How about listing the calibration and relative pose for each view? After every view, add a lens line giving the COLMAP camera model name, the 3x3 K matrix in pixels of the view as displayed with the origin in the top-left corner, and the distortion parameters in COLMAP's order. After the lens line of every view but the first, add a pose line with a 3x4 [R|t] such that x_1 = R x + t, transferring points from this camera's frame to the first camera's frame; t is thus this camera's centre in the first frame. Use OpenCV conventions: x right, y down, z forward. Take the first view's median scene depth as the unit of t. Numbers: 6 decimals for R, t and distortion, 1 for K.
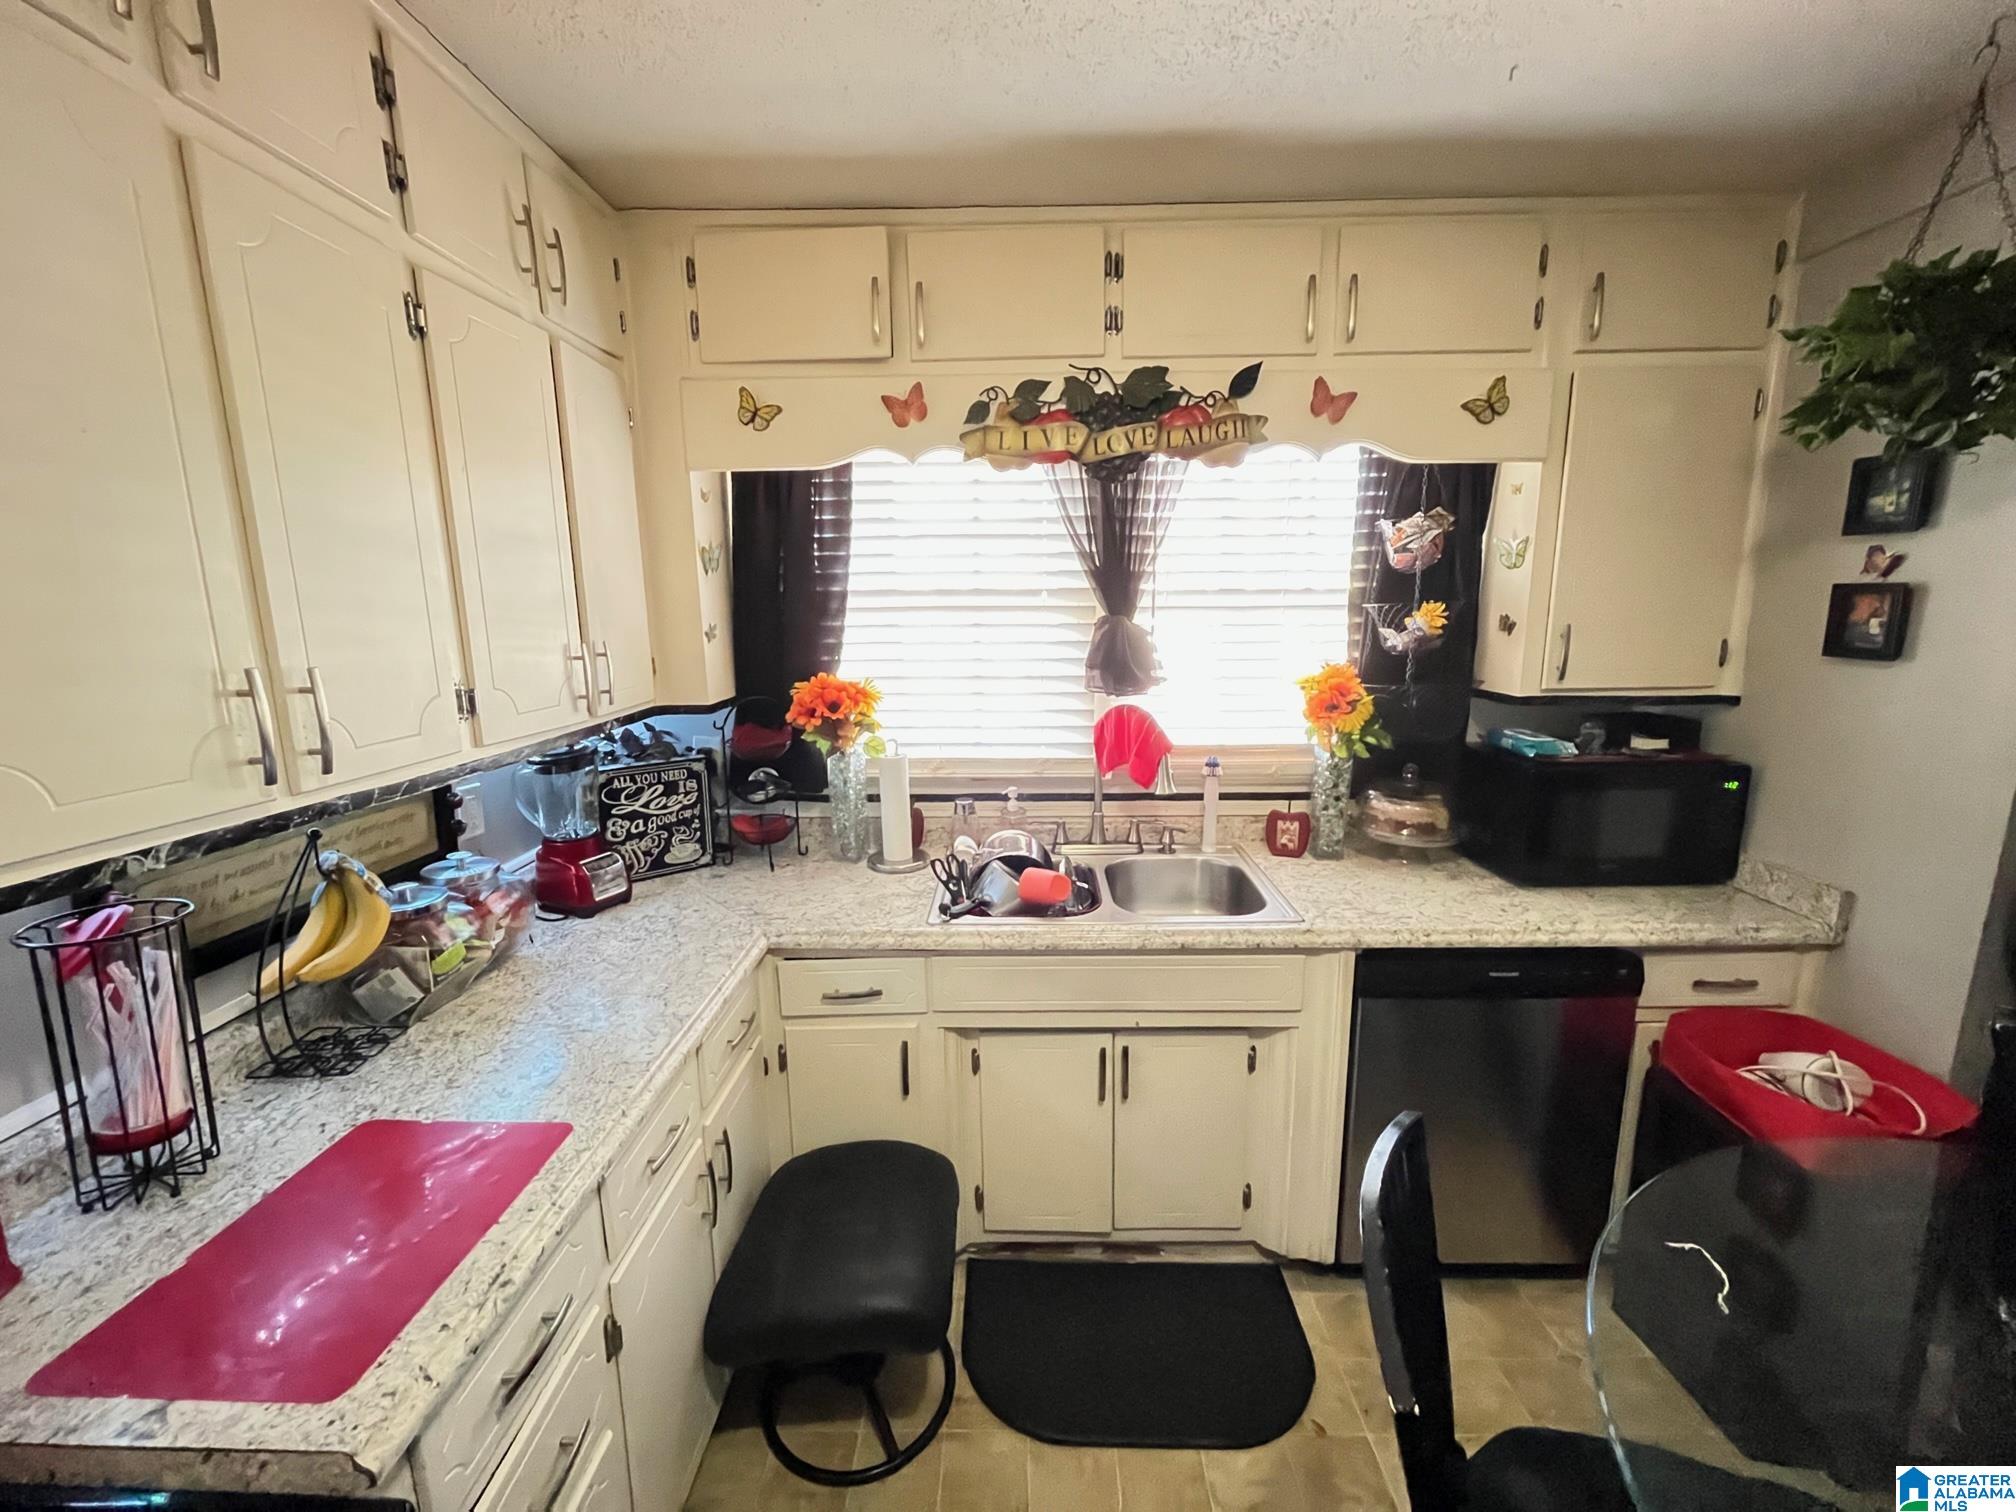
lens RADIAL K [[817.8, 0, 1008.2], [0, 817.8, 752.4], [0, 0, 1]] dist [0.002951, -0.000317]
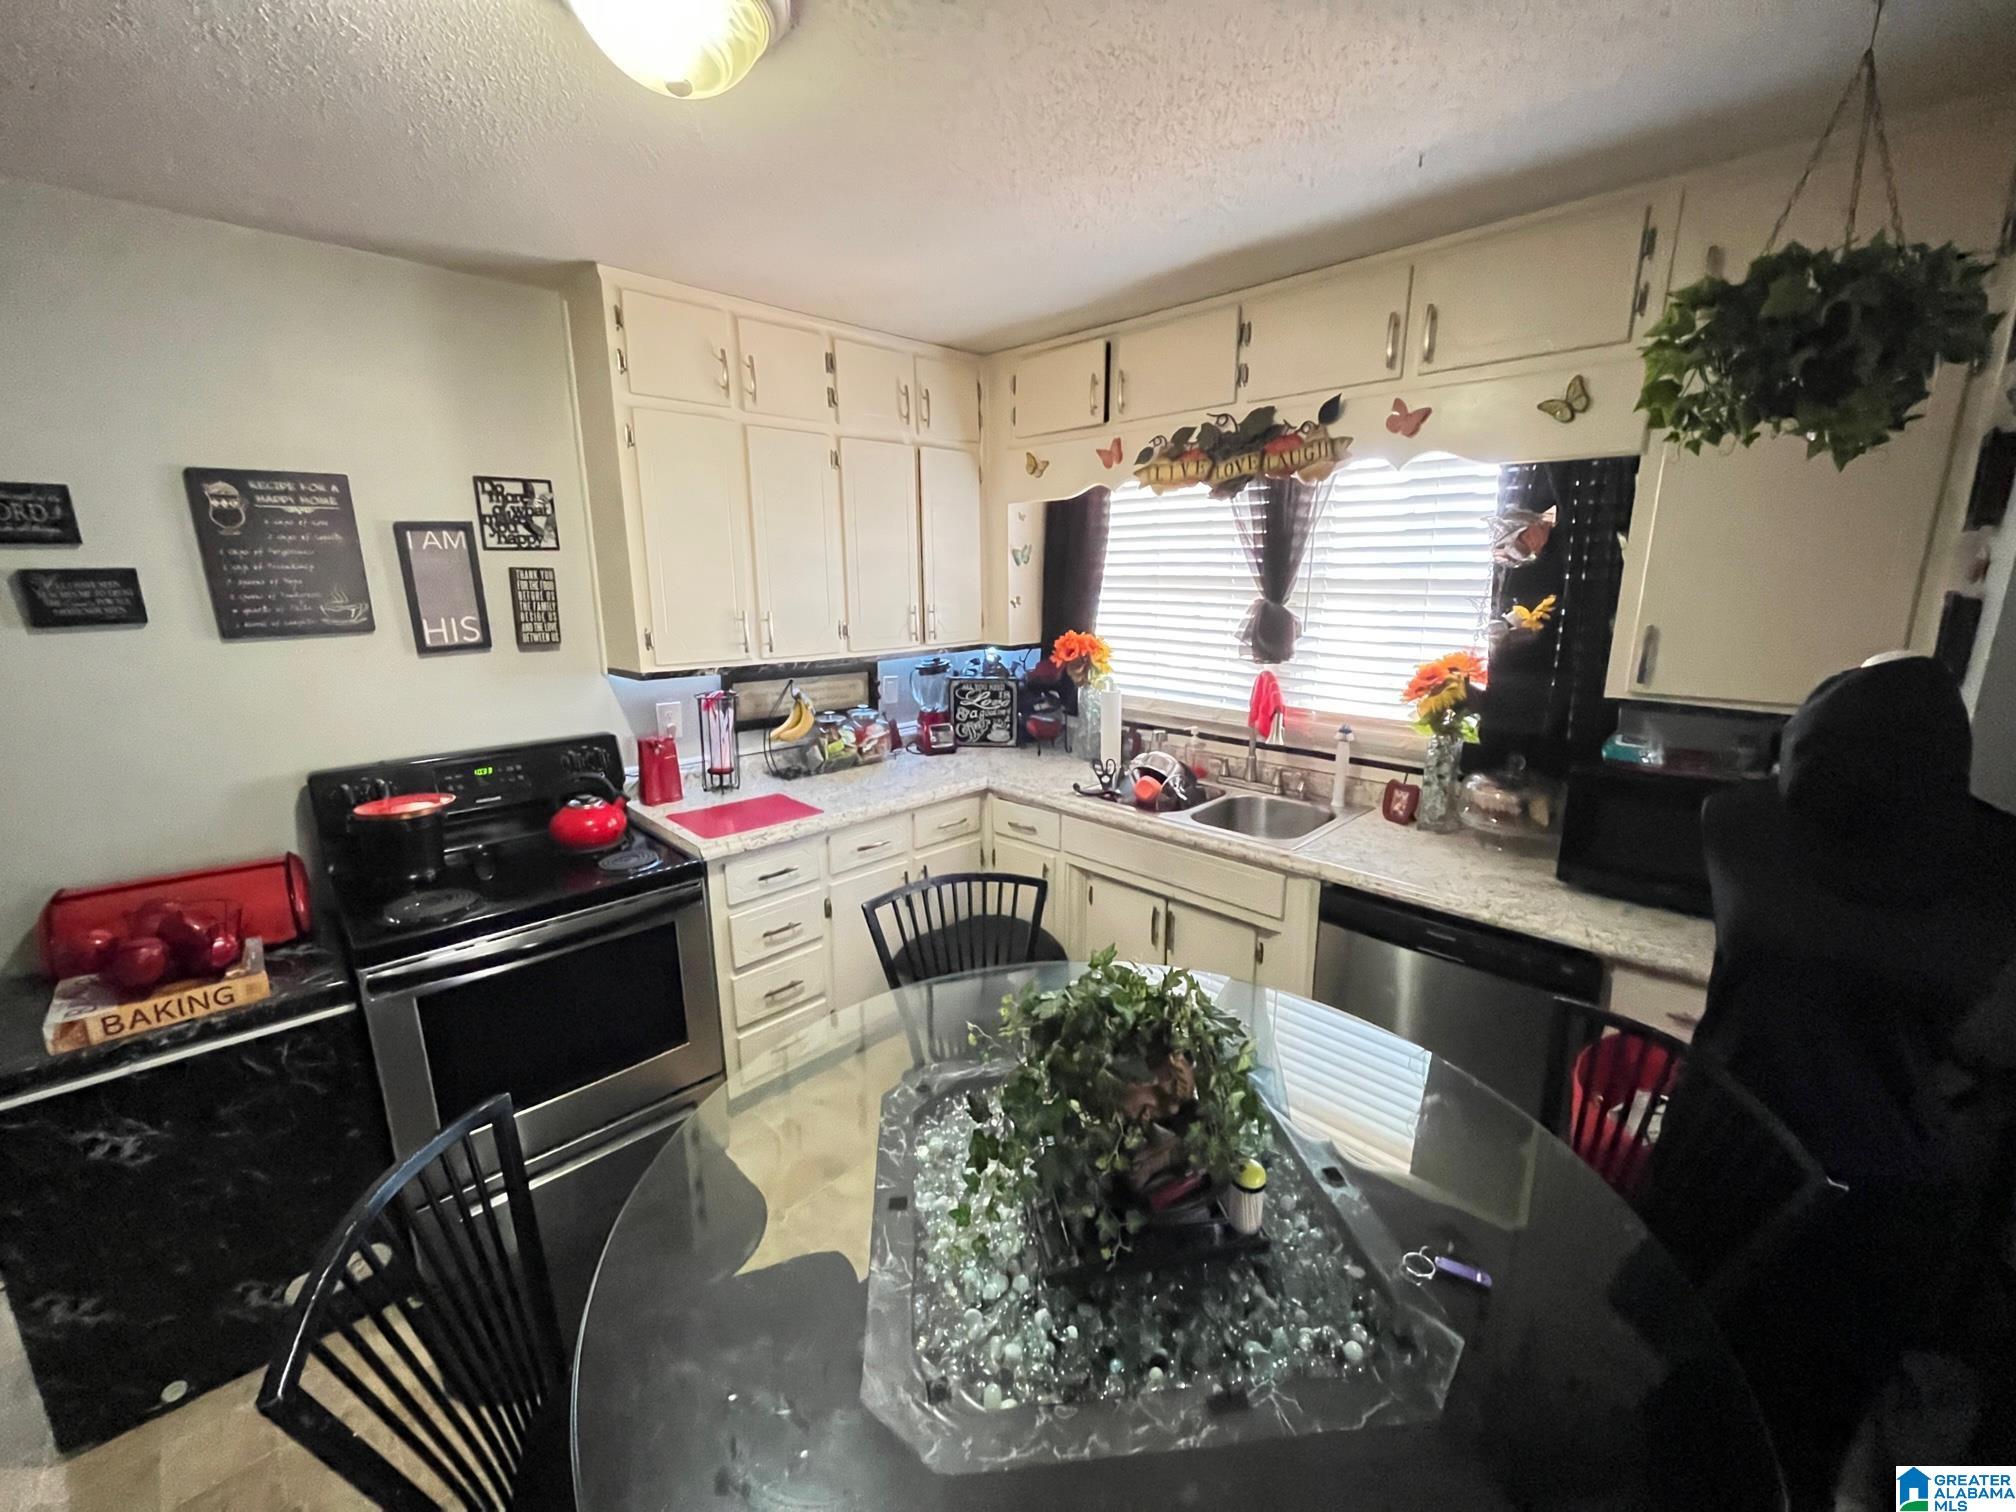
lens RADIAL K [[817.8, 0, 1004.0], [0, 817.8, 755.5], [0, 0, 1]] dist [0.002951, -0.000317]
pose [[0.713682, 0.164325, -0.680922, 0.816216], [-0.132669, 0.986209, 0.098948, -0.001856], [0.687791, 0.019720, 0.725641, -0.202171]]
